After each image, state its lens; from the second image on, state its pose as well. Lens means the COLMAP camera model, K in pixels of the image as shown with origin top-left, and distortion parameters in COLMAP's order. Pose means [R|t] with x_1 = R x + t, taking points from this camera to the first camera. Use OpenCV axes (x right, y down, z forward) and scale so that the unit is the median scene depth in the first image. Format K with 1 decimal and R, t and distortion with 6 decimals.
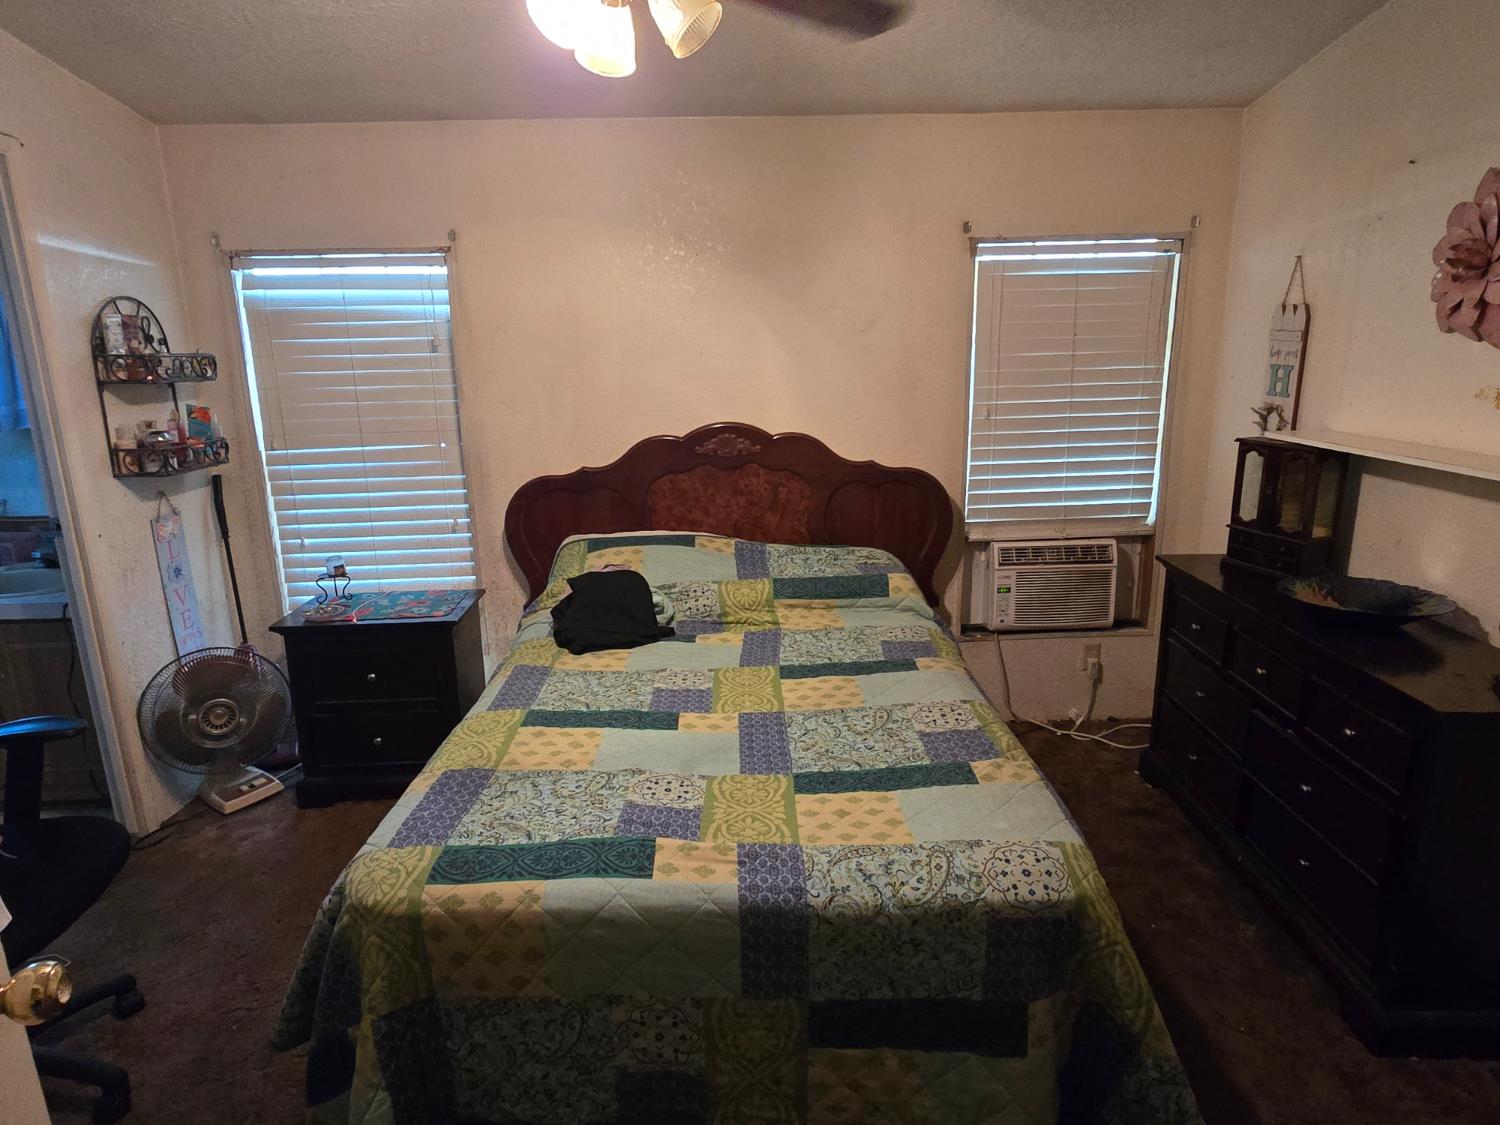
lens RADIAL K [[897.8, 0, 754.9], [0, 897.8, 552.2], [0, 0, 1]] dist [0.008455, -0.000641]
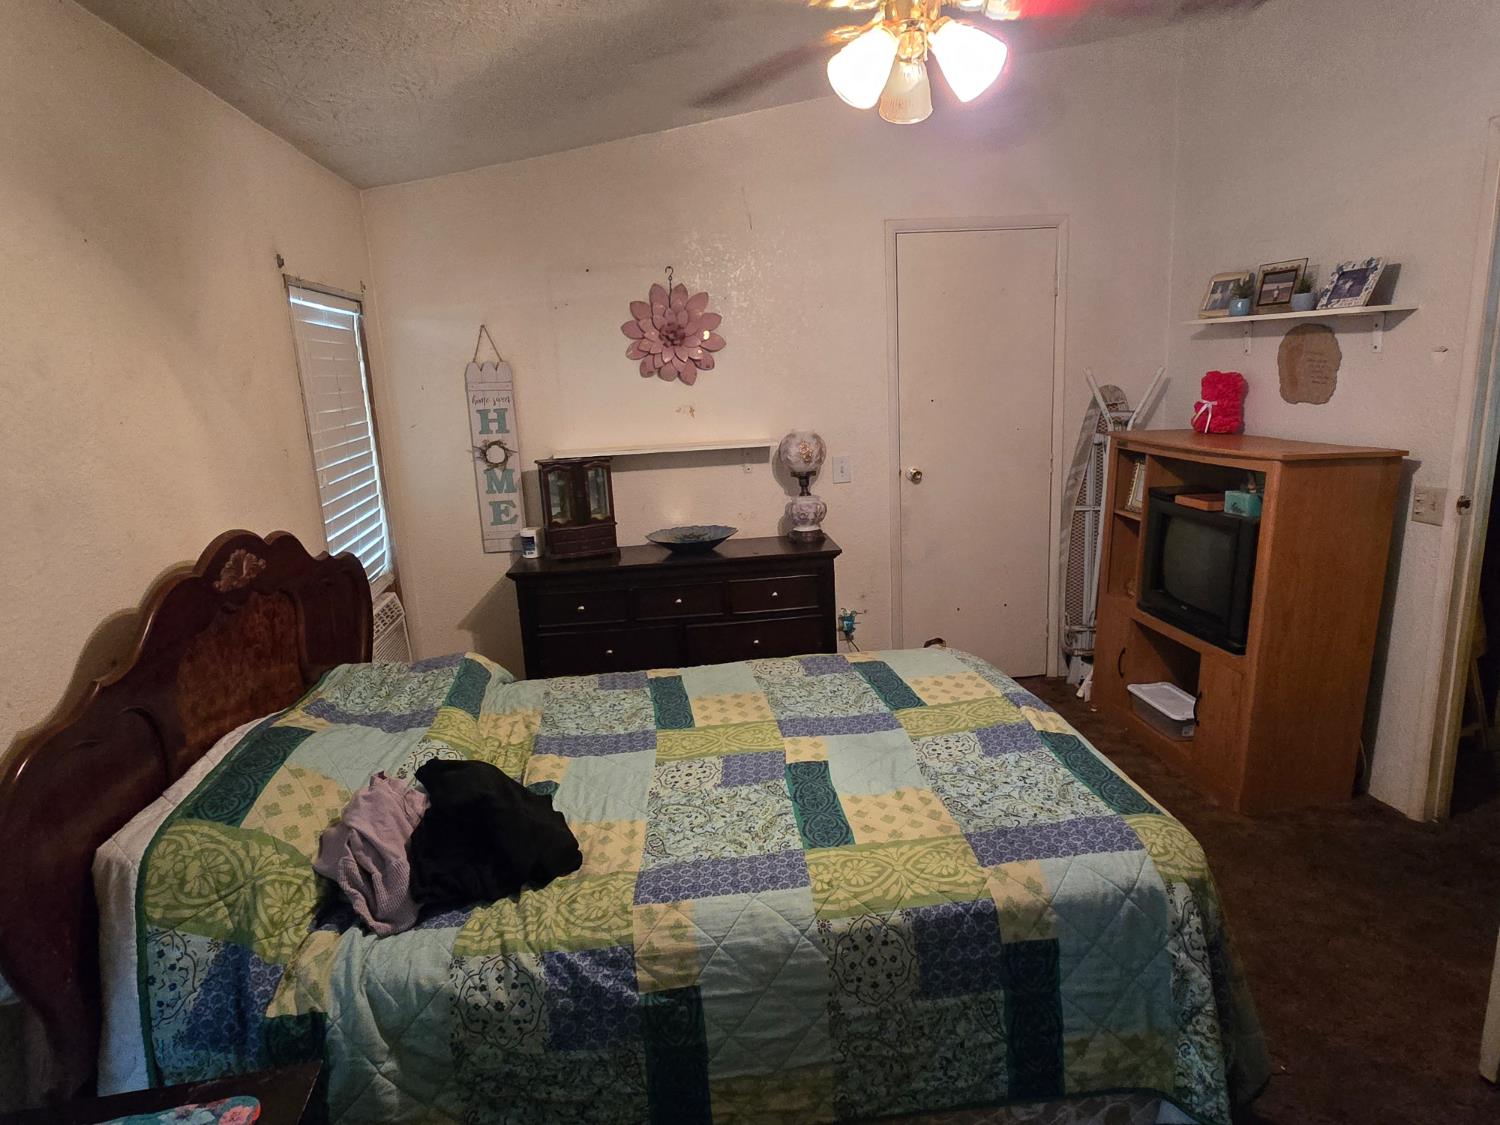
lens RADIAL K [[897.8, 0, 754.9], [0, 897.8, 552.2], [0, 0, 1]] dist [0.008455, -0.000641]
pose [[-0.114417, -0.177059, 0.977527, -0.890519], [0.282527, 0.937558, 0.202888, -0.210137], [-0.952411, 0.299391, -0.057249, 0.958316]]
